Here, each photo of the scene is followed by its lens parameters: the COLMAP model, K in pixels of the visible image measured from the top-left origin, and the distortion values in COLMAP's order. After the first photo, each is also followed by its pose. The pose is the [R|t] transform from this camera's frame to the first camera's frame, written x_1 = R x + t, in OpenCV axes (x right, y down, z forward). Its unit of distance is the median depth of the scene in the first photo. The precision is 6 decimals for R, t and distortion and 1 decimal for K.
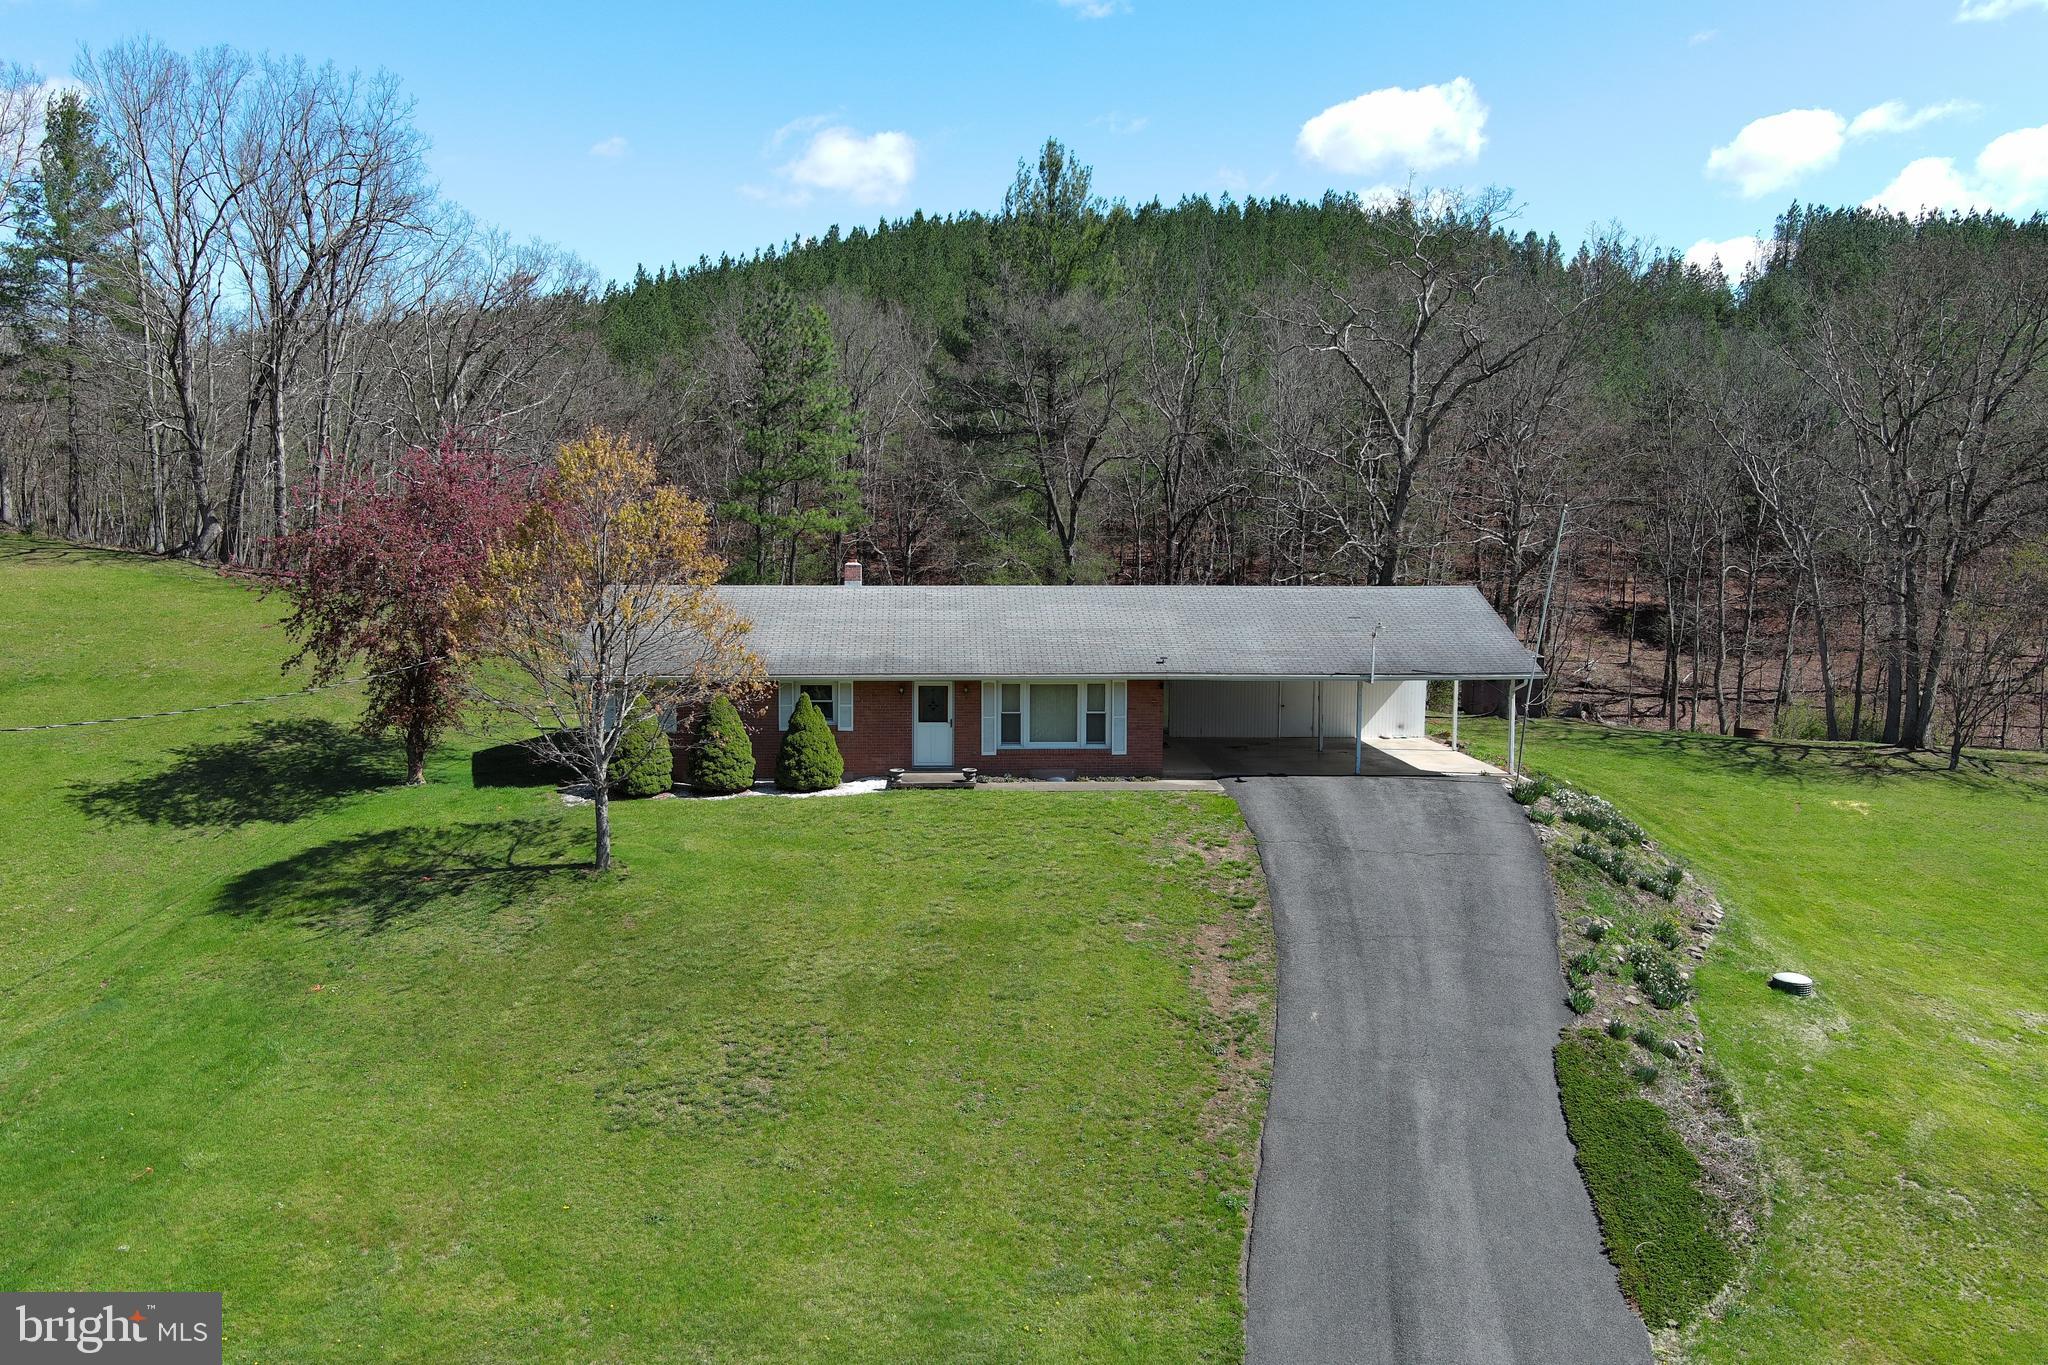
lens RADIAL K [[1583.0, 0, 1031.7], [0, 1583.0, 688.2], [0, 0, 1]] dist [0.026146, -0.023841]
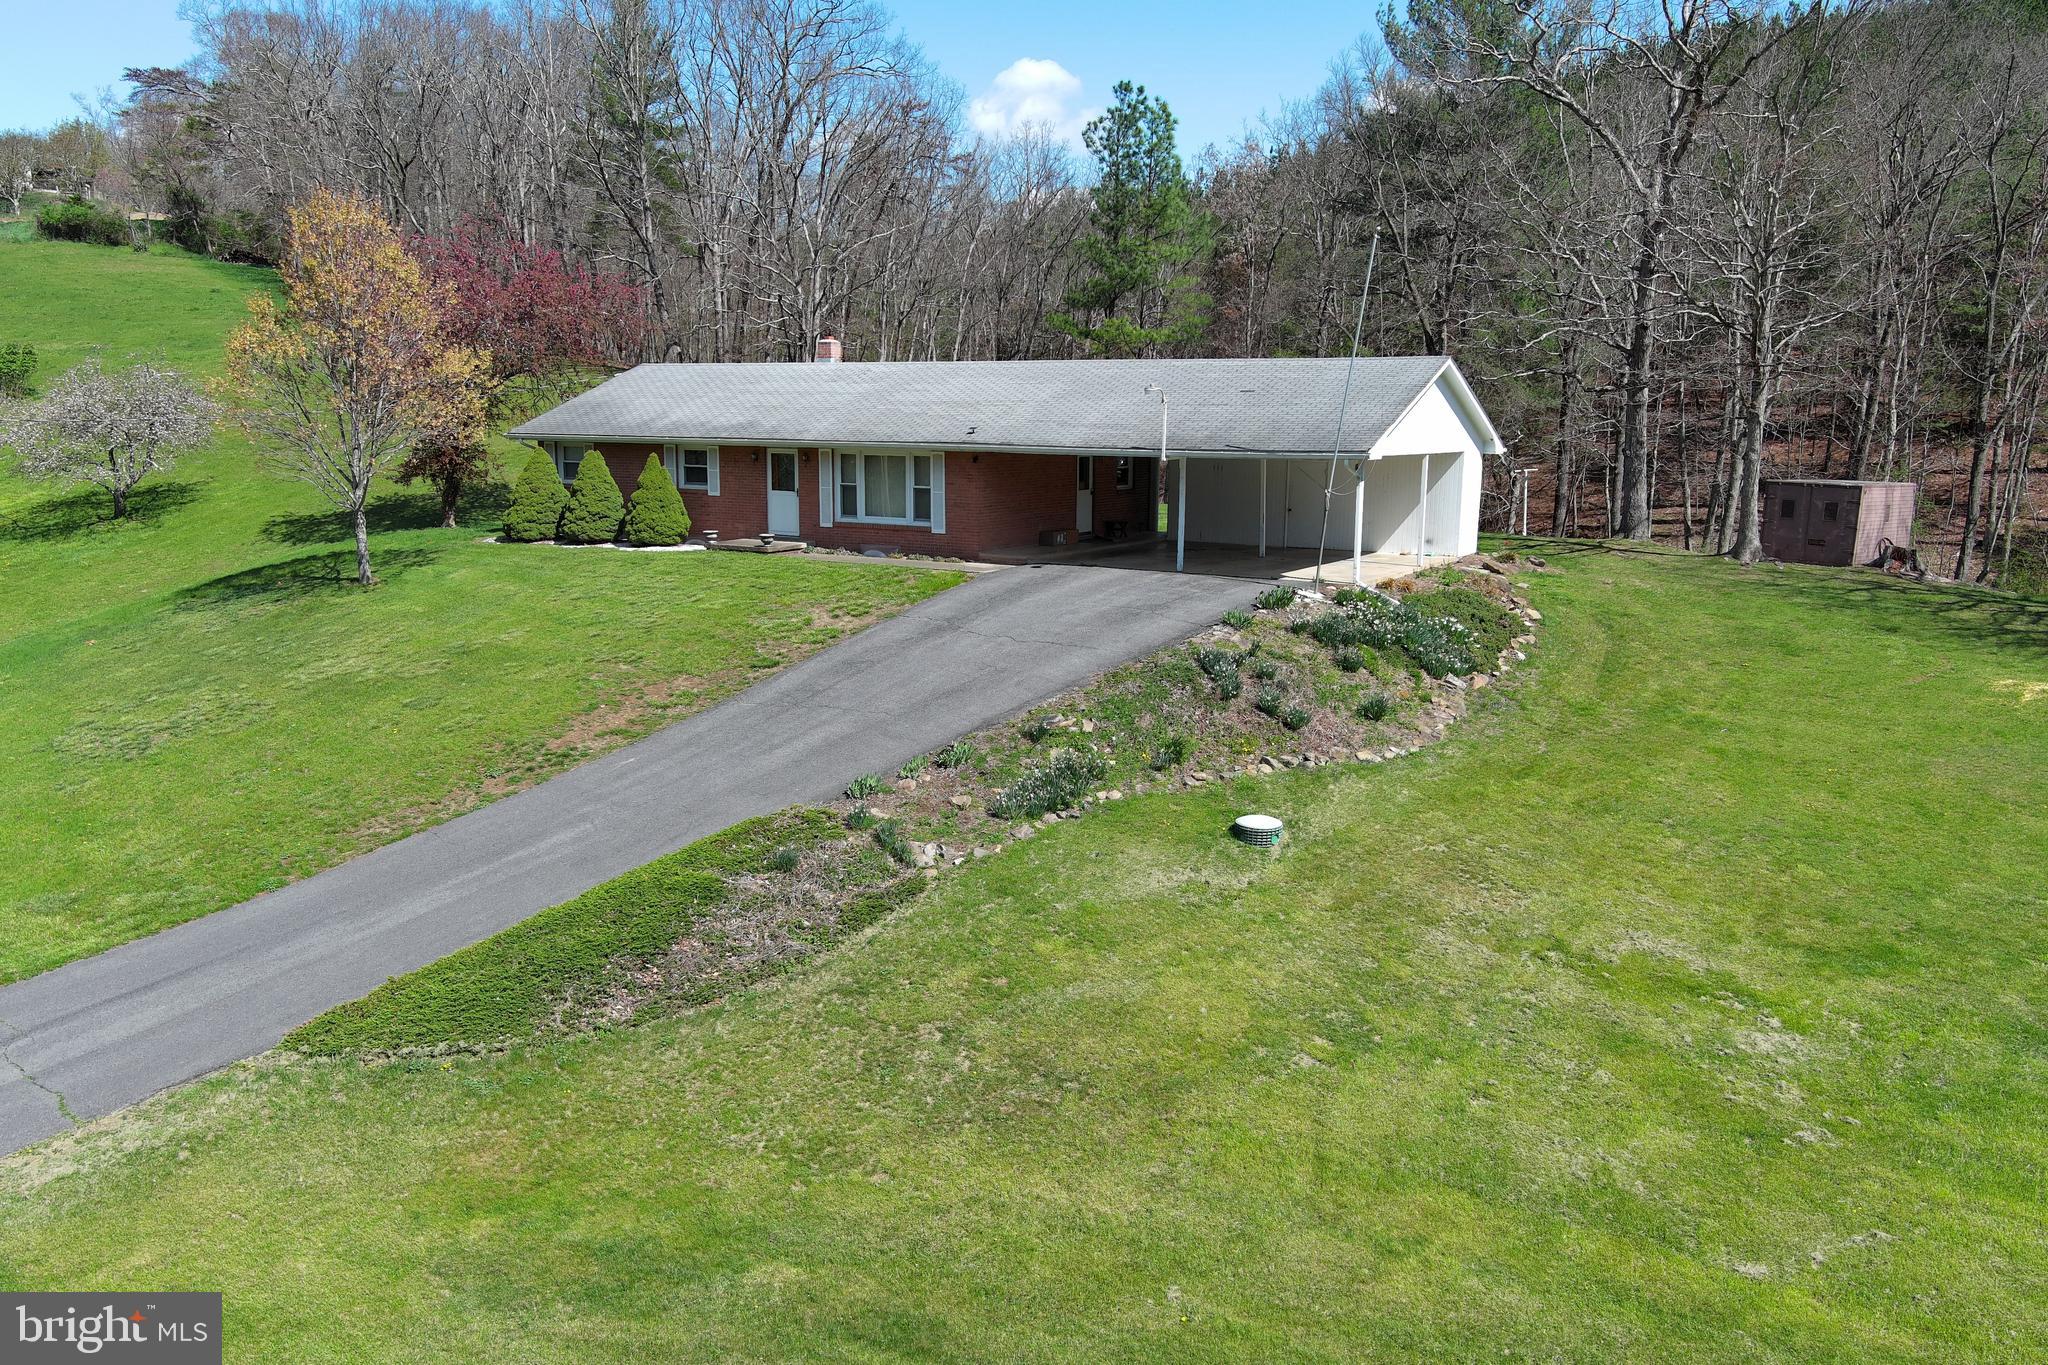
lens RADIAL K [[1583.0, 0, 1019.5], [0, 1583.0, 690.8], [0, 0, 1]] dist [0.026146, -0.023841]
pose [[0.826240, 0.102188, -0.553973, 0.761692], [-0.059977, 0.993777, 0.093862, 0.053724], [0.560117, -0.044327, 0.827227, 0.305660]]
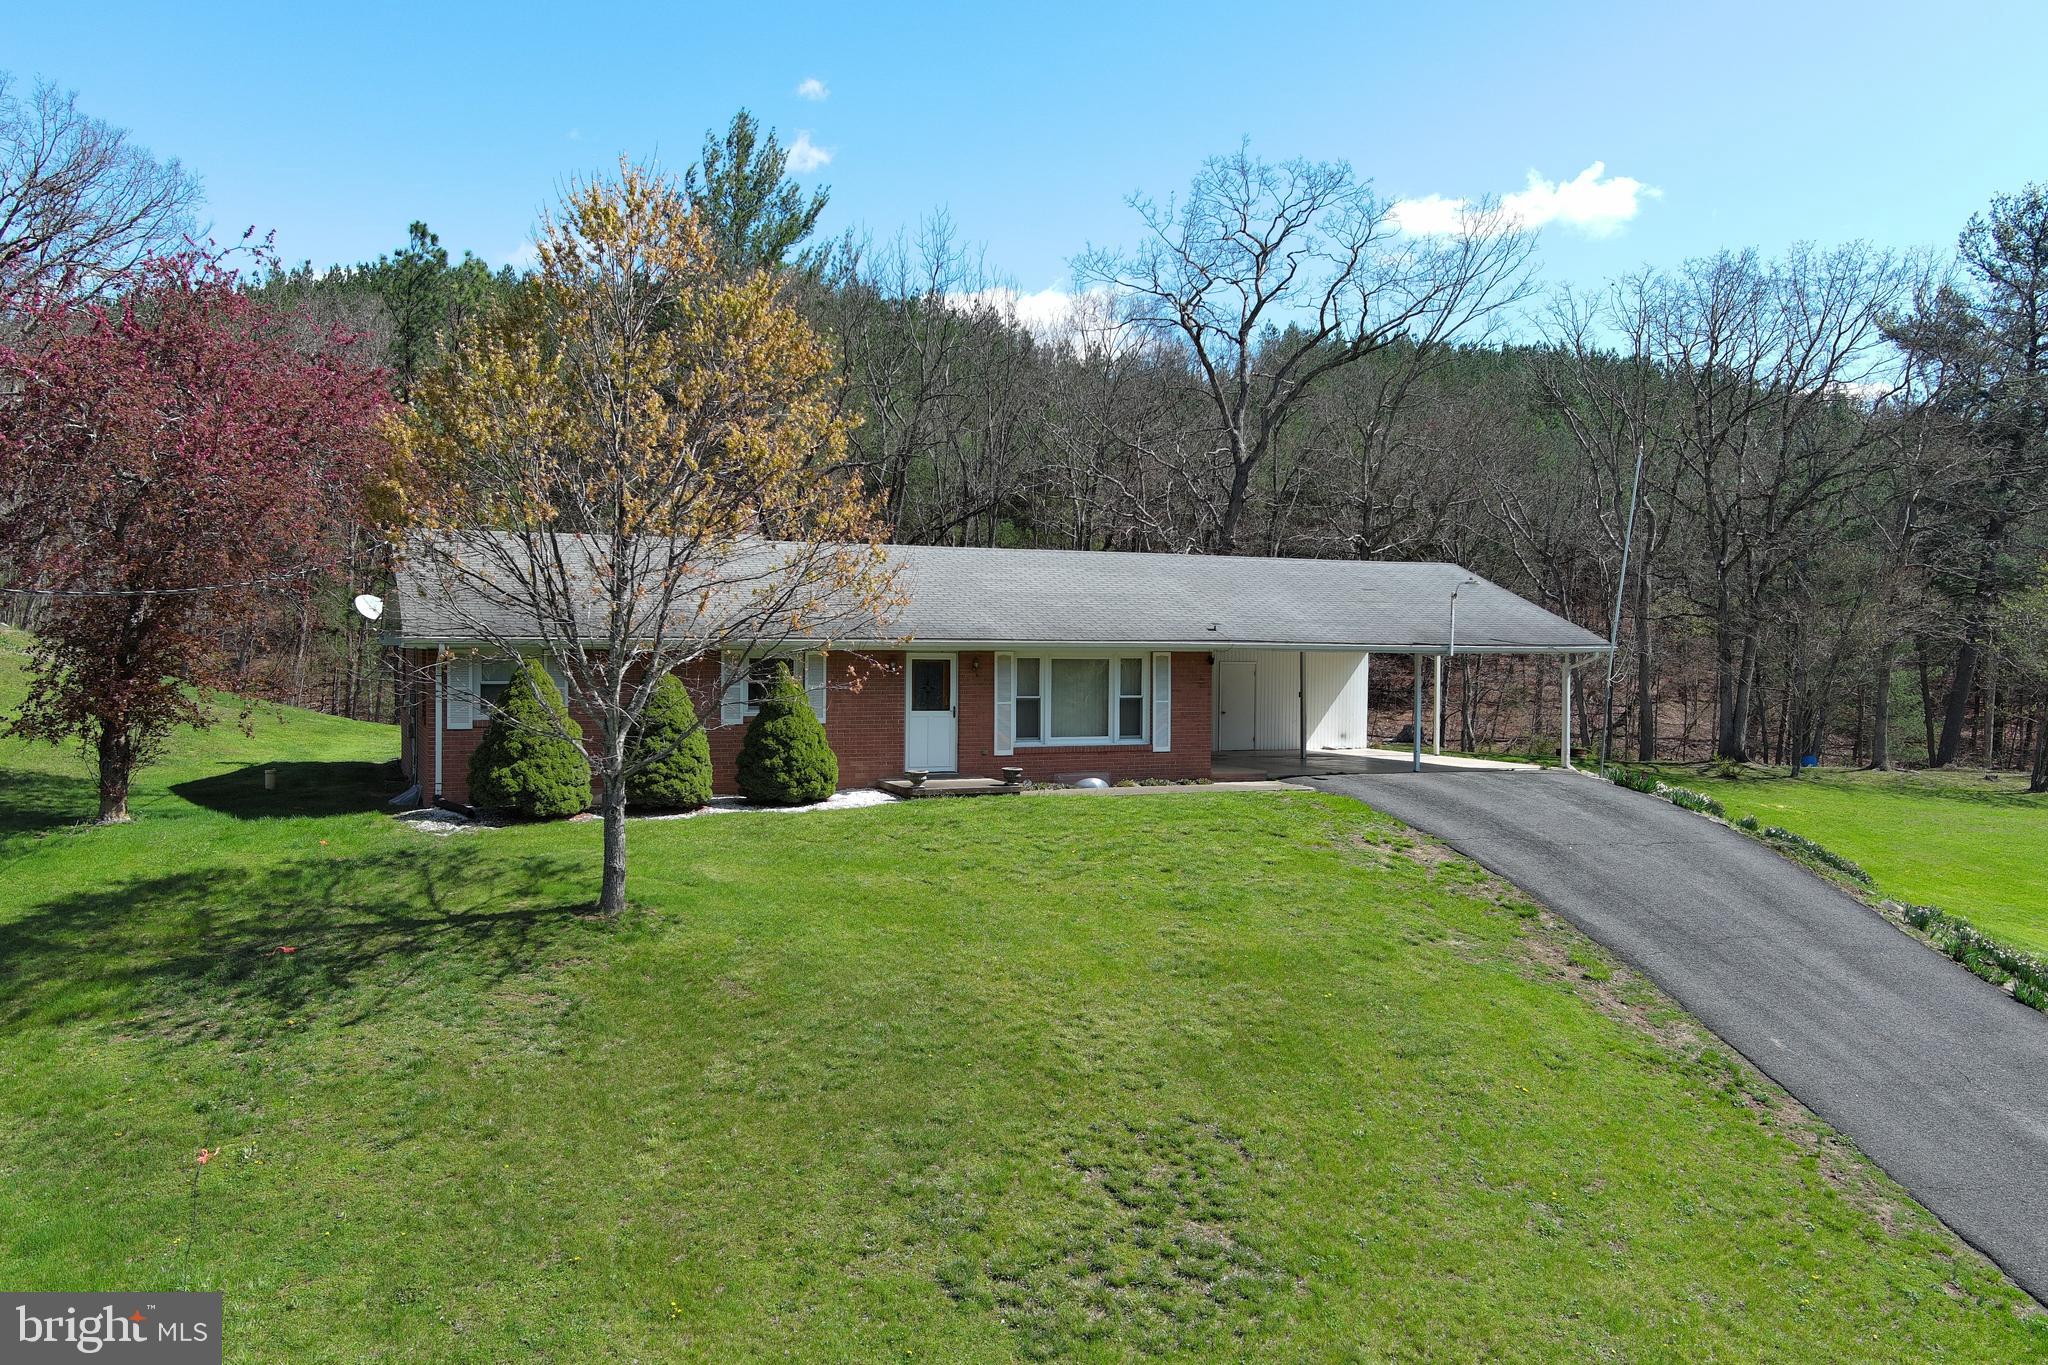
lens RADIAL K [[1583.0, 0, 1023.2], [0, 1583.0, 676.1], [0, 0, 1]] dist [0.026146, -0.023841]
pose [[0.938896, -0.004746, 0.344169, -0.327618], [0.032695, 0.996614, -0.075448, 0.074721], [-0.342646, 0.082091, 0.935871, 0.380063]]
